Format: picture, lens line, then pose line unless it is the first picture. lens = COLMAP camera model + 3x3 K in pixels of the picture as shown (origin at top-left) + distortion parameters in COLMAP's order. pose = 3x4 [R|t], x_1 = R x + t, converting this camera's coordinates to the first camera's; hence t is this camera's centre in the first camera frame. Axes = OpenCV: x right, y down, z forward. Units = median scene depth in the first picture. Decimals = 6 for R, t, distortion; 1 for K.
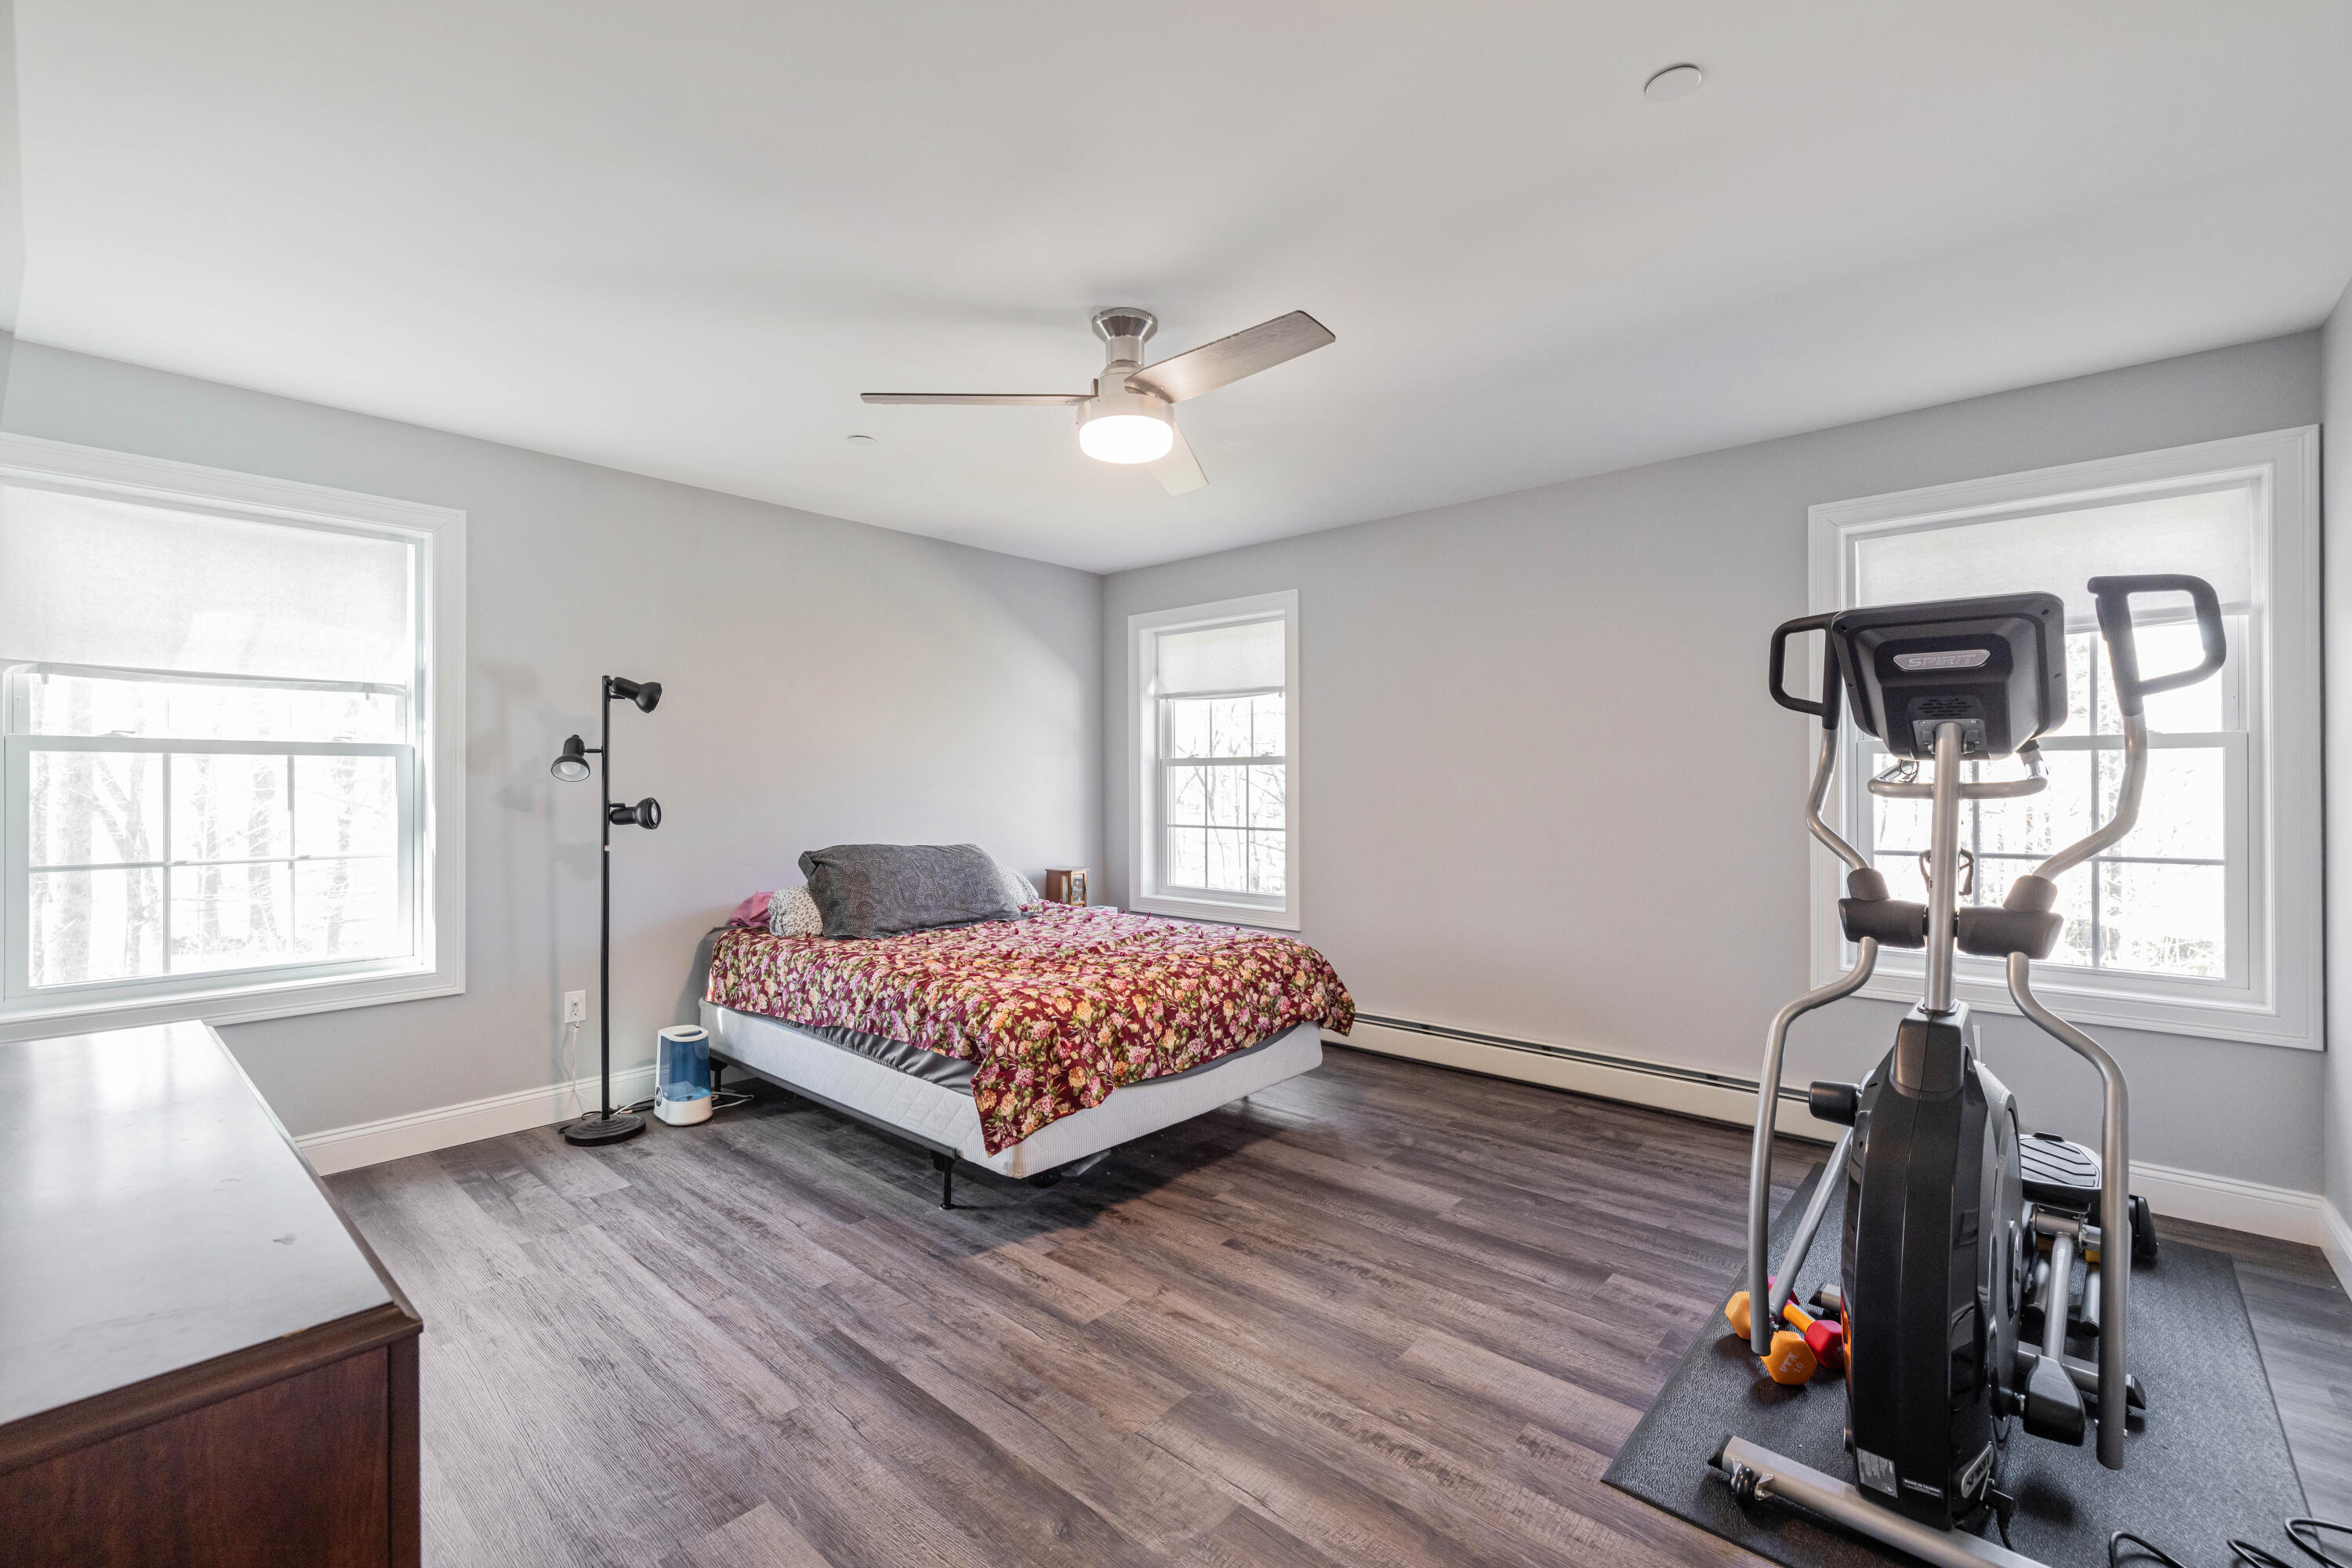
lens RADIAL K [[983.8, 0, 1155.9], [0, 983.8, 779.4], [0, 0, 1]] dist [0.000444, 0.000114]
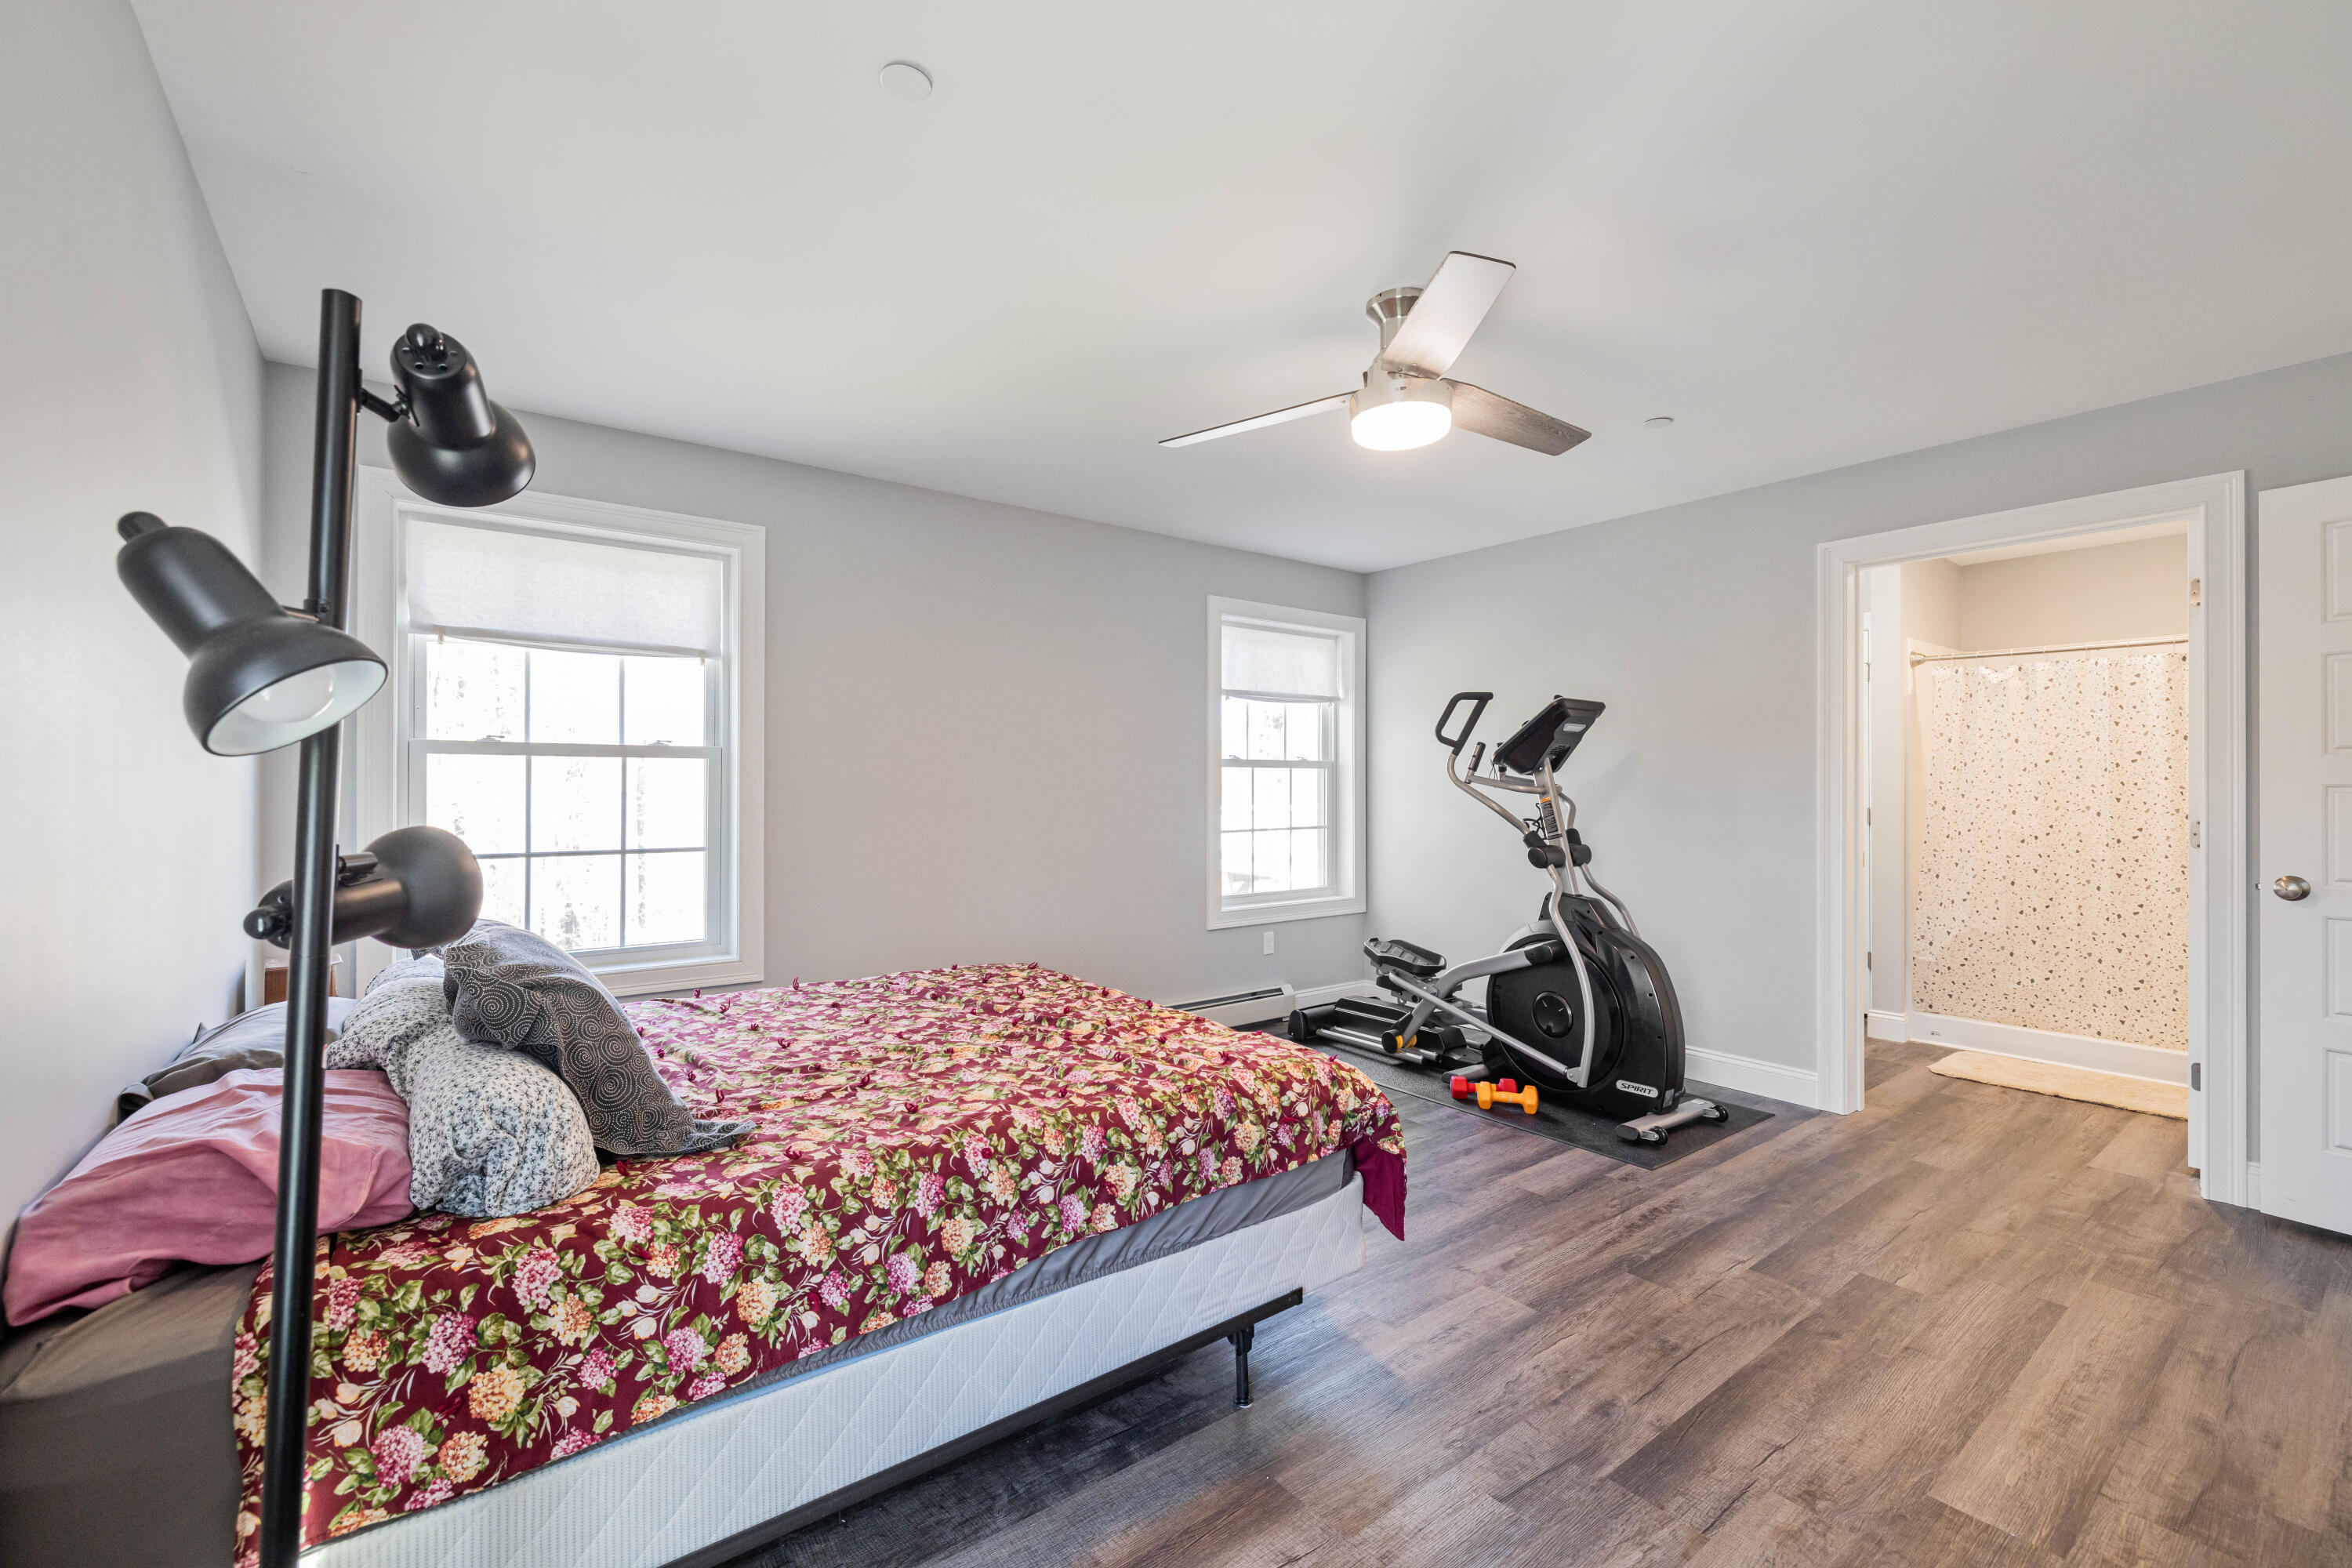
lens RADIAL K [[983.8, 0, 1155.9], [0, 983.8, 779.4], [0, 0, 1]] dist [0.000444, 0.000114]
pose [[0.185071, 0.012722, 0.982643, -0.816960], [-0.005358, 0.999914, -0.011937, 0.009839], [-0.982711, -0.003056, 0.185123, 0.846726]]
